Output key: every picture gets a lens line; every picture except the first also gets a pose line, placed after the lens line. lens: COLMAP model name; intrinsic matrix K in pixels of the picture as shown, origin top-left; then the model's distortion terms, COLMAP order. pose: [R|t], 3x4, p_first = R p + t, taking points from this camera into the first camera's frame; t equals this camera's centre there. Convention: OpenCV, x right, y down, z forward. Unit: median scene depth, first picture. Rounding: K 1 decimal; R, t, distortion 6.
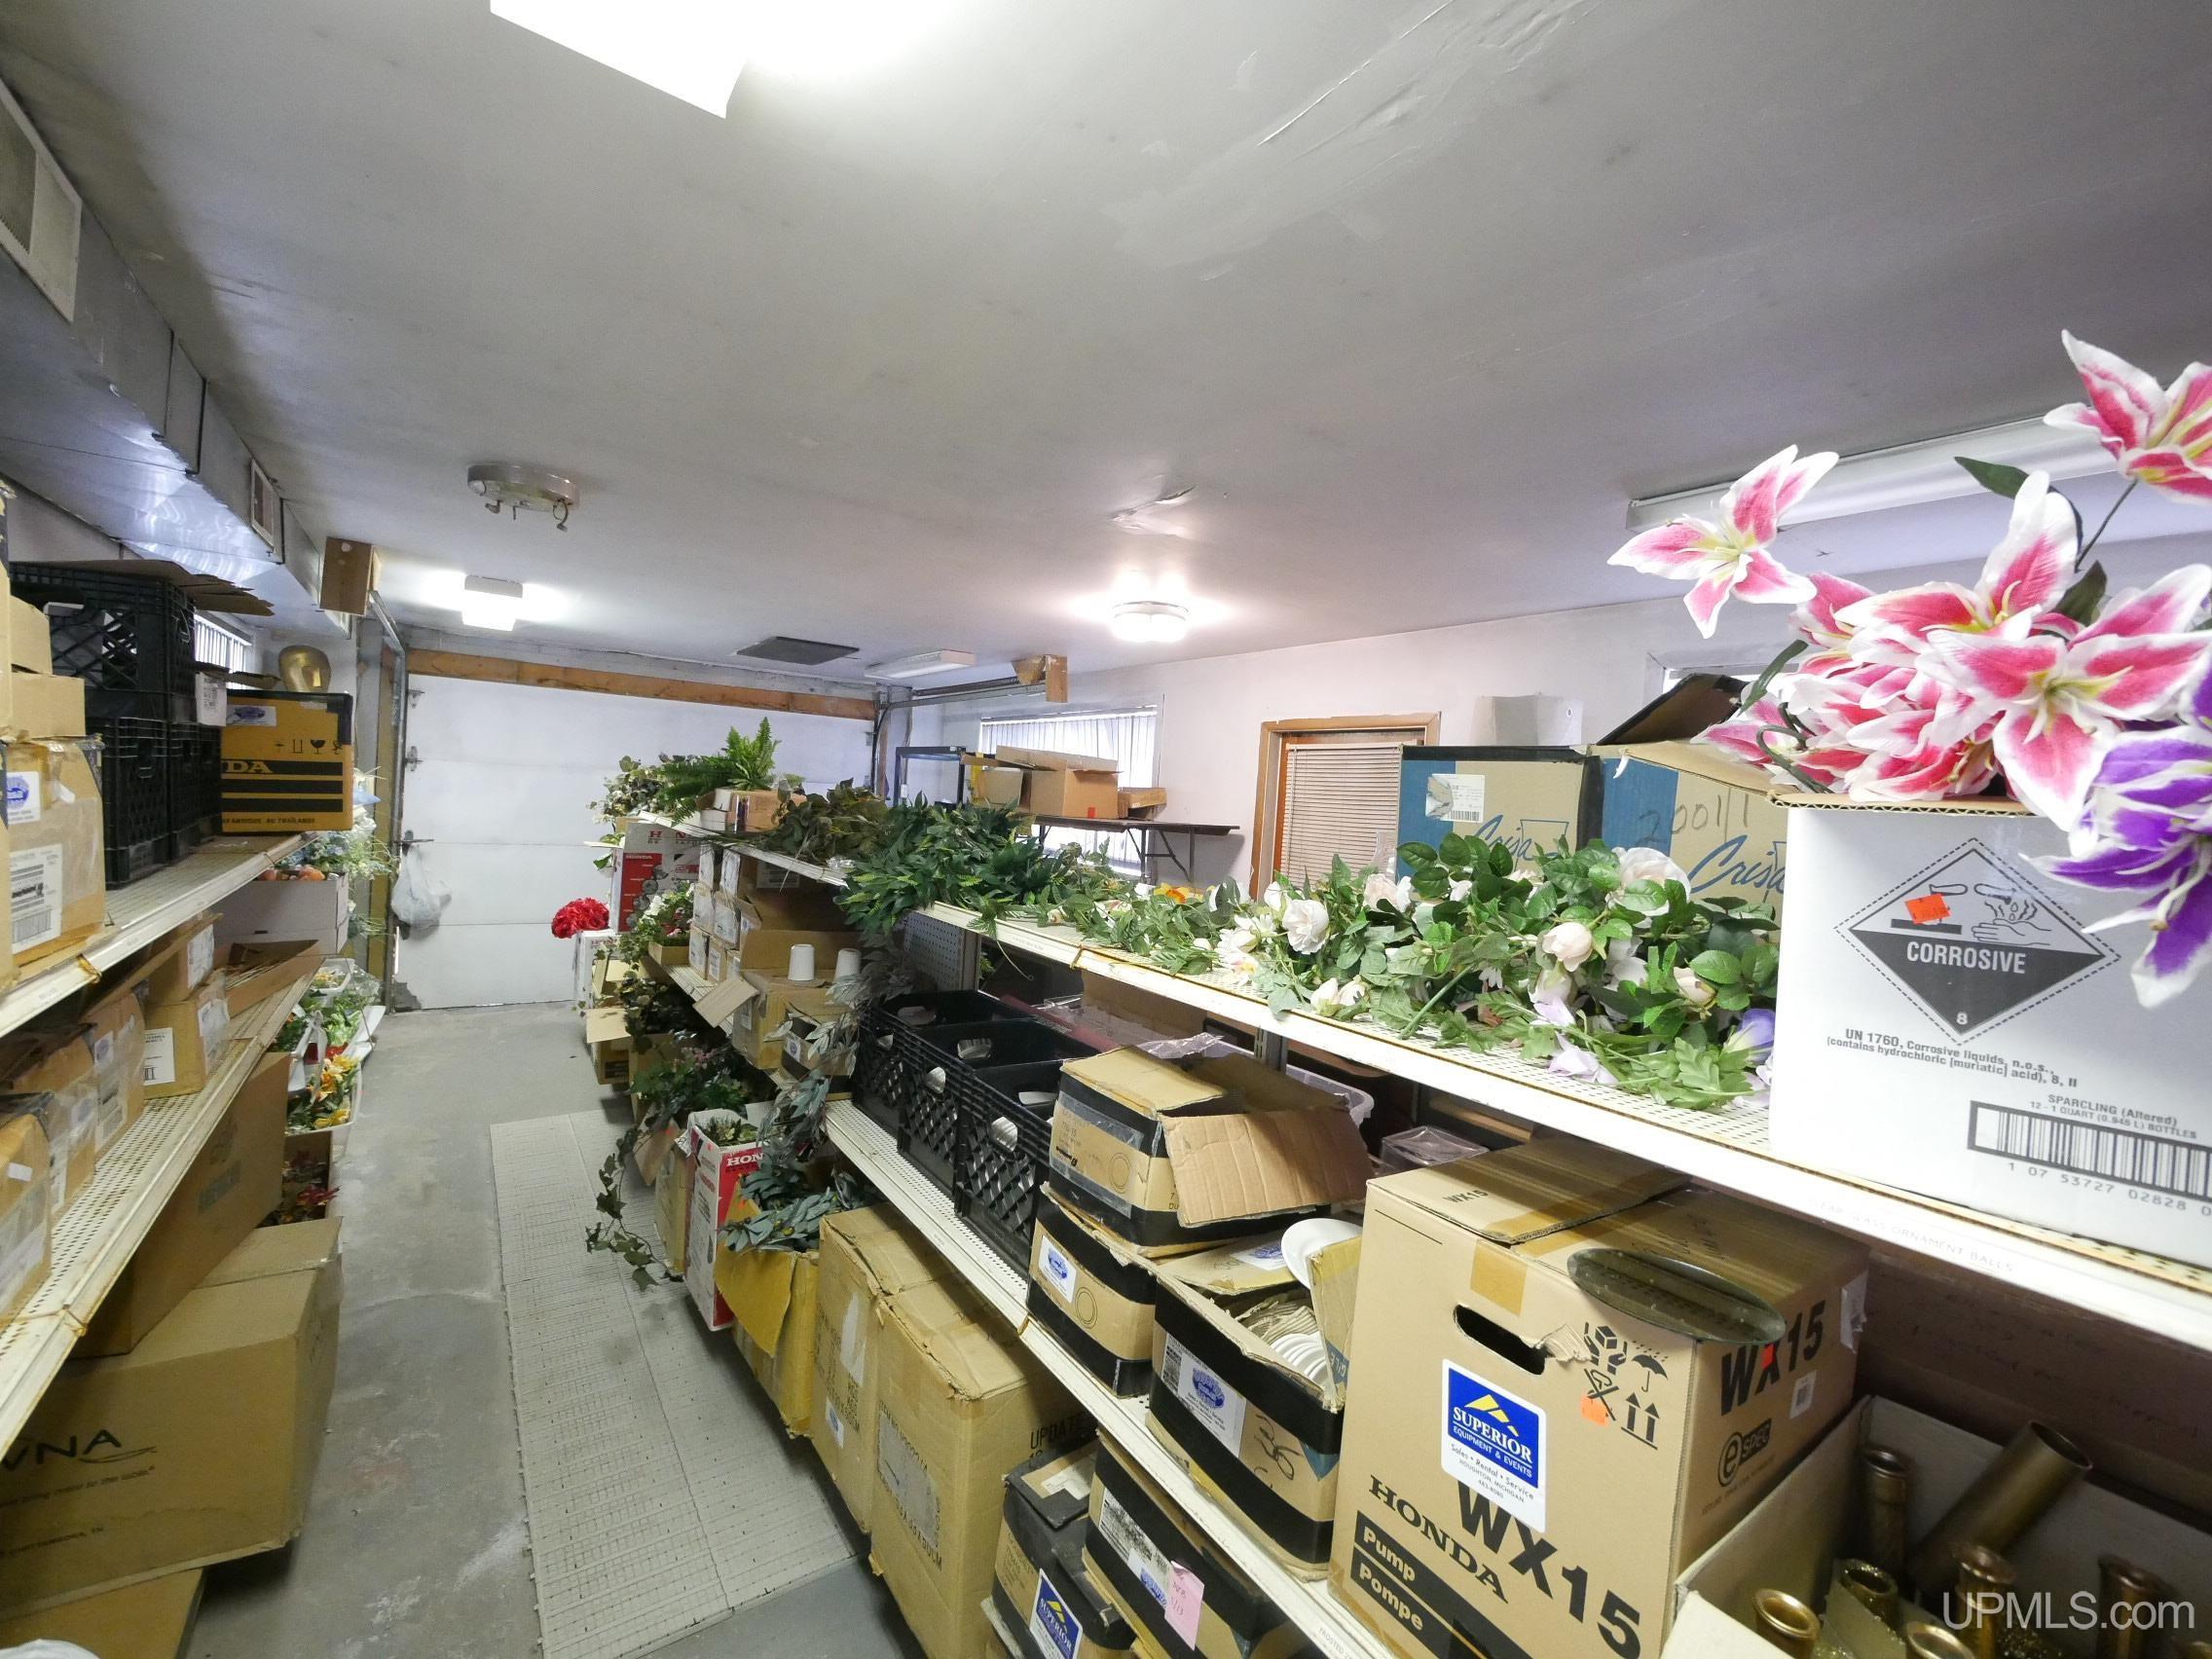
lens RADIAL K [[910.9, 0, 1101.5], [0, 910.9, 823.3], [0, 0, 1]] dist [-0.007817, 0.000398]
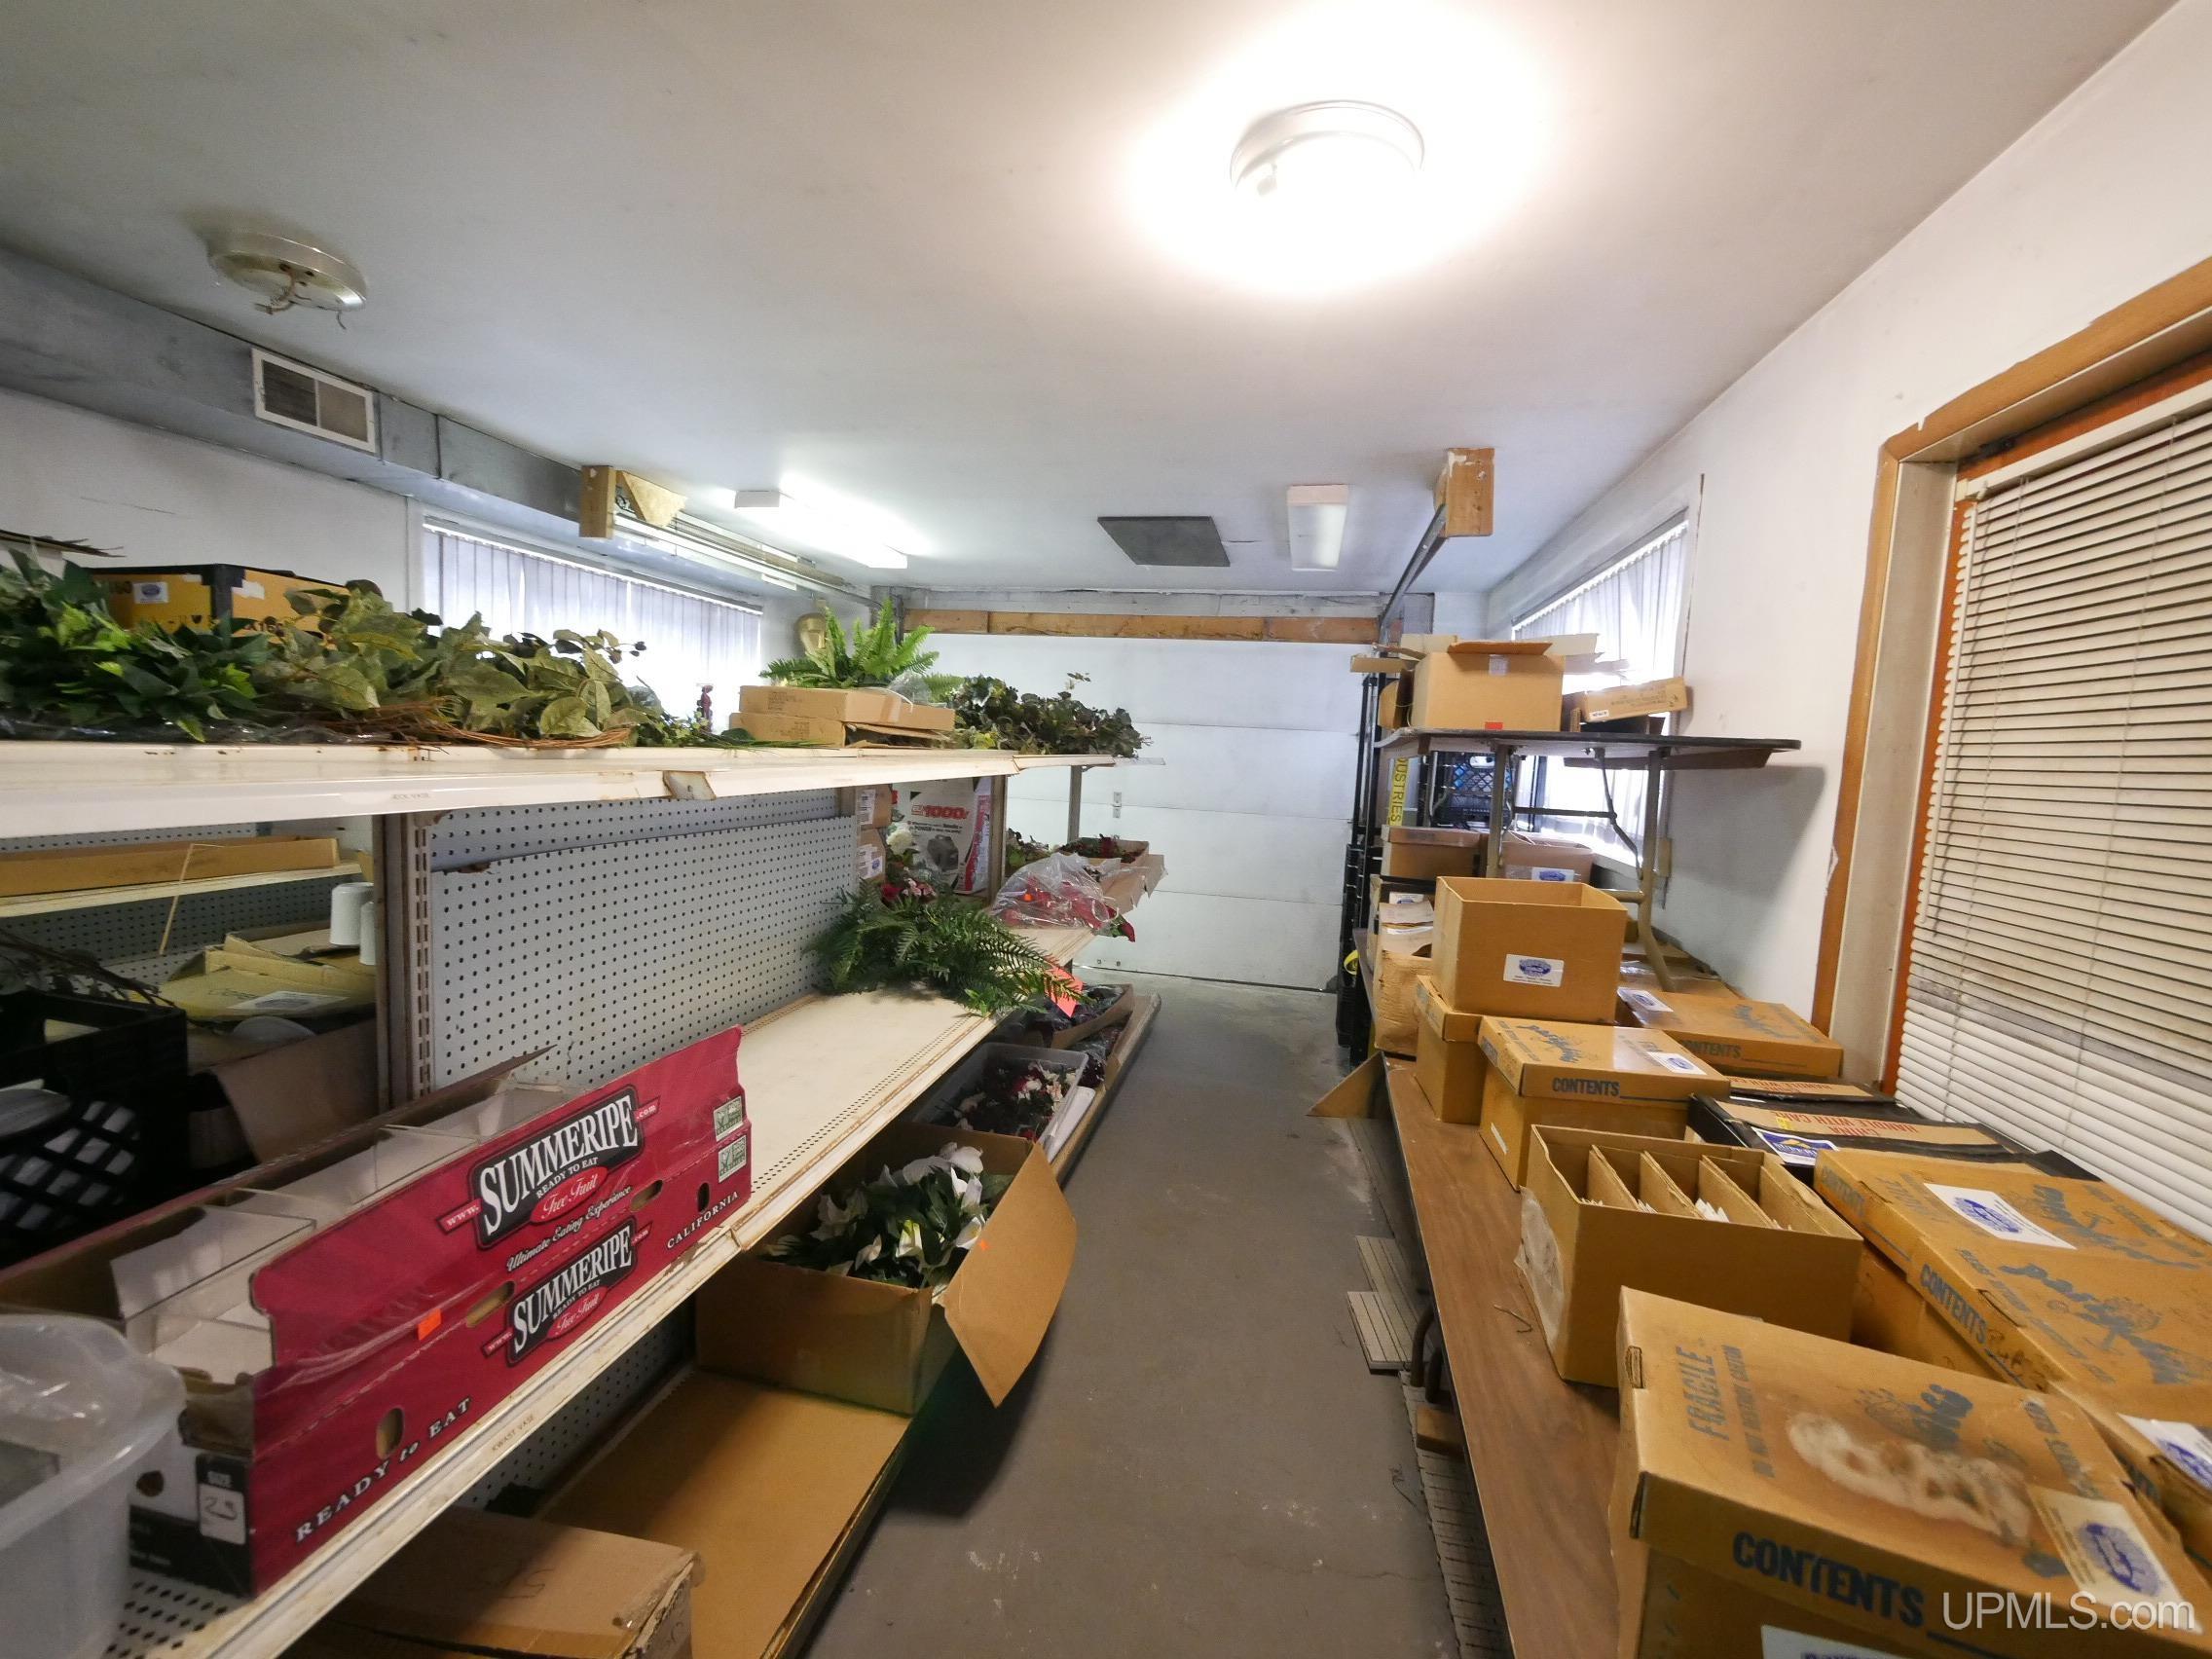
lens RADIAL K [[910.9, 0, 1101.5], [0, 910.9, 823.3], [0, 0, 1]] dist [-0.007817, 0.000398]
pose [[0.670850, 0.033798, -0.740822, 0.214372], [-0.030722, 0.999370, 0.017774, 0.036154], [0.740956, 0.010836, 0.671466, 0.486287]]
